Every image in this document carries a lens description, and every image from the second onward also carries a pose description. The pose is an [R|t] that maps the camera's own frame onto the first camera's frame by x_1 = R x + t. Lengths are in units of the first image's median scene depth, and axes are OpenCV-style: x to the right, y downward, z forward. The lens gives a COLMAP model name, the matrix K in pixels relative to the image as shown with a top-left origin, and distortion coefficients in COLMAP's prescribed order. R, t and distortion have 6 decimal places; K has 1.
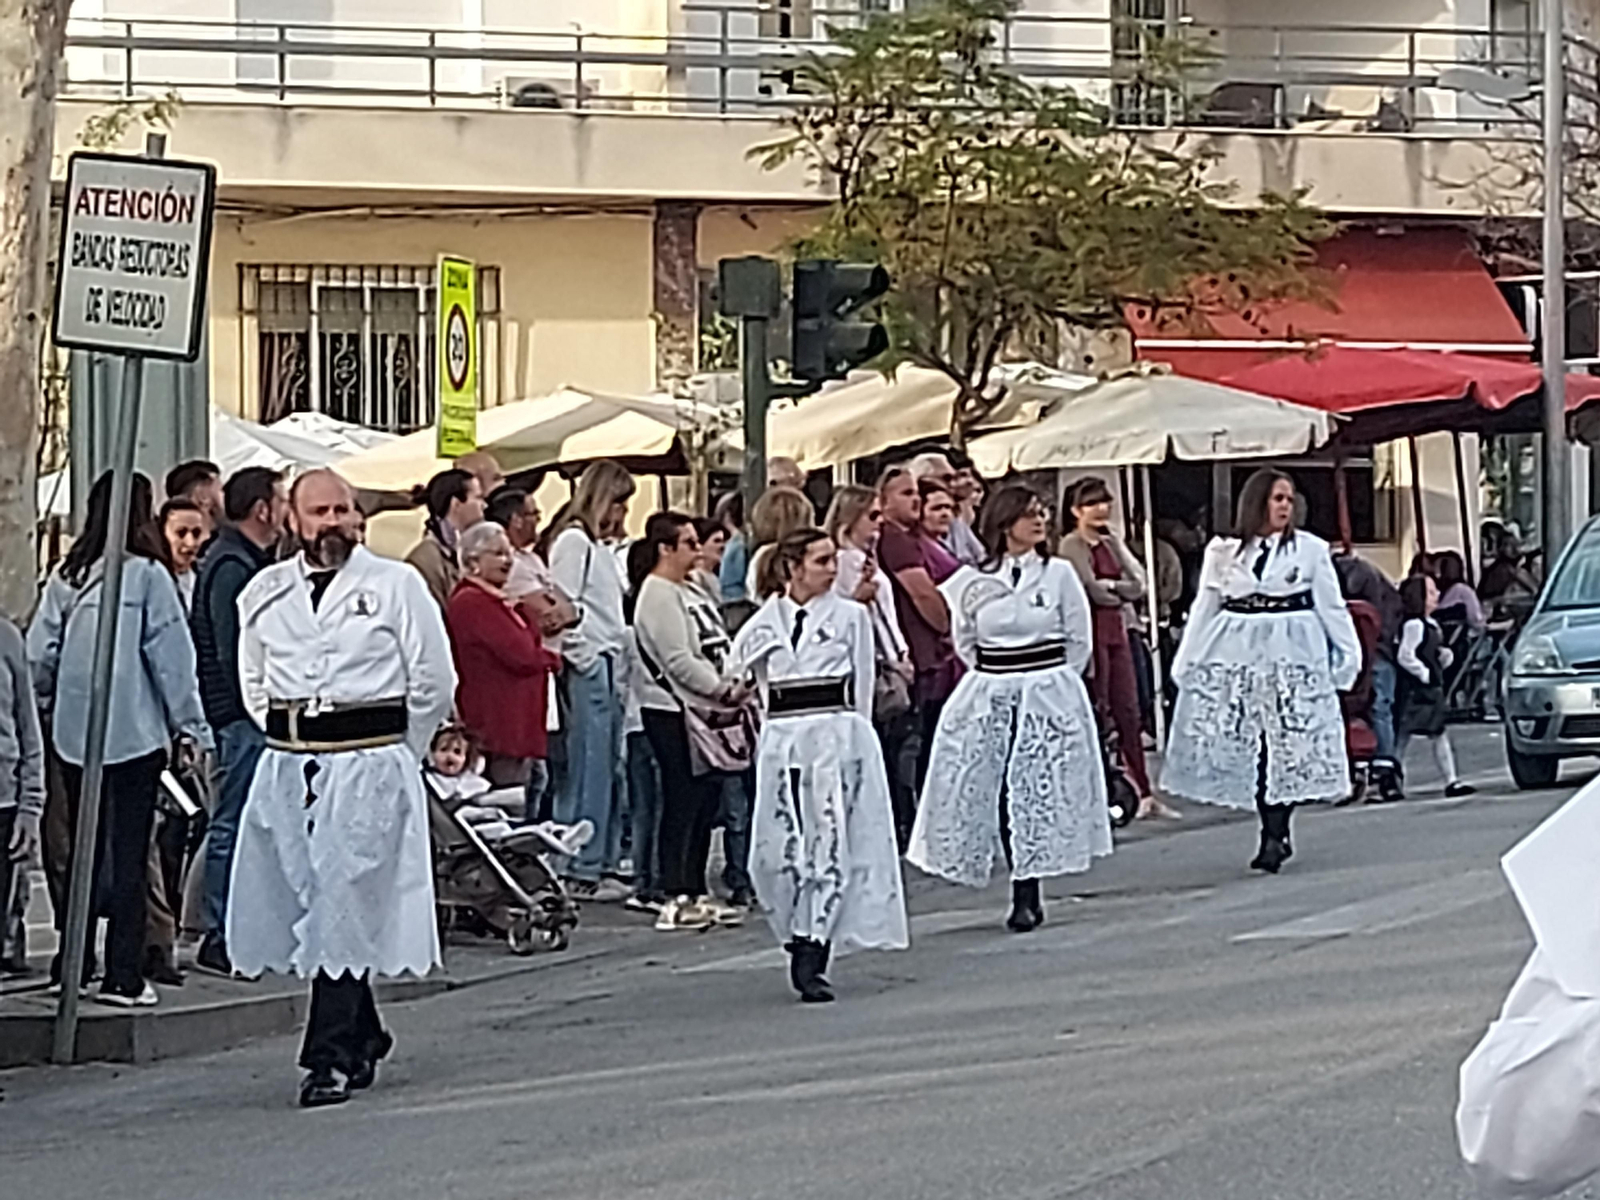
lens RADIAL K [[7389.9, 0, 800.0], [0, 7389.9, 600.0], [0, 0, 1]] dist [0.255472, -1.228868]
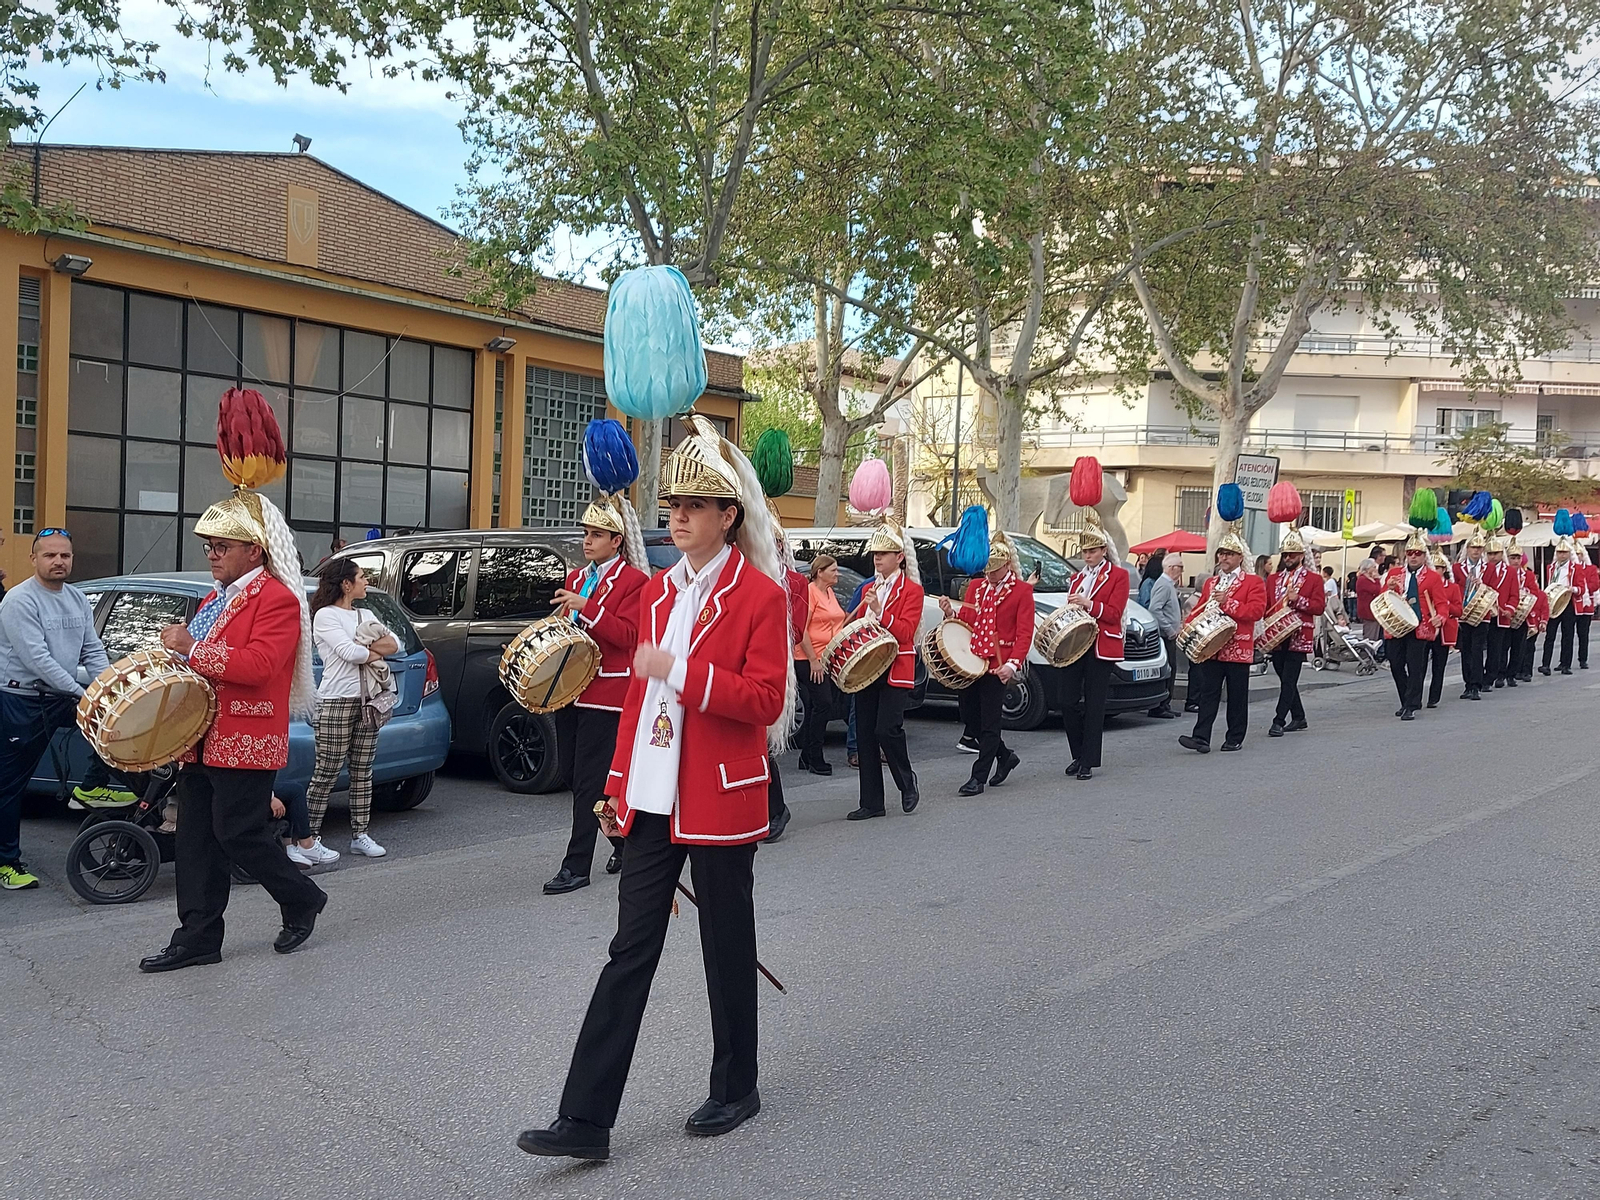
lens RADIAL K [[1527.5, 0, 800.0], [0, 1527.5, 600.0], [0, 0, 1]] dist [0.151556, -0.255374]
pose [[0.926336, 0.049294, -0.373459, -0.005677], [-0.039425, 0.998643, 0.034026, -0.003150], [0.374629, -0.016796, 0.927023, 0.114475]]
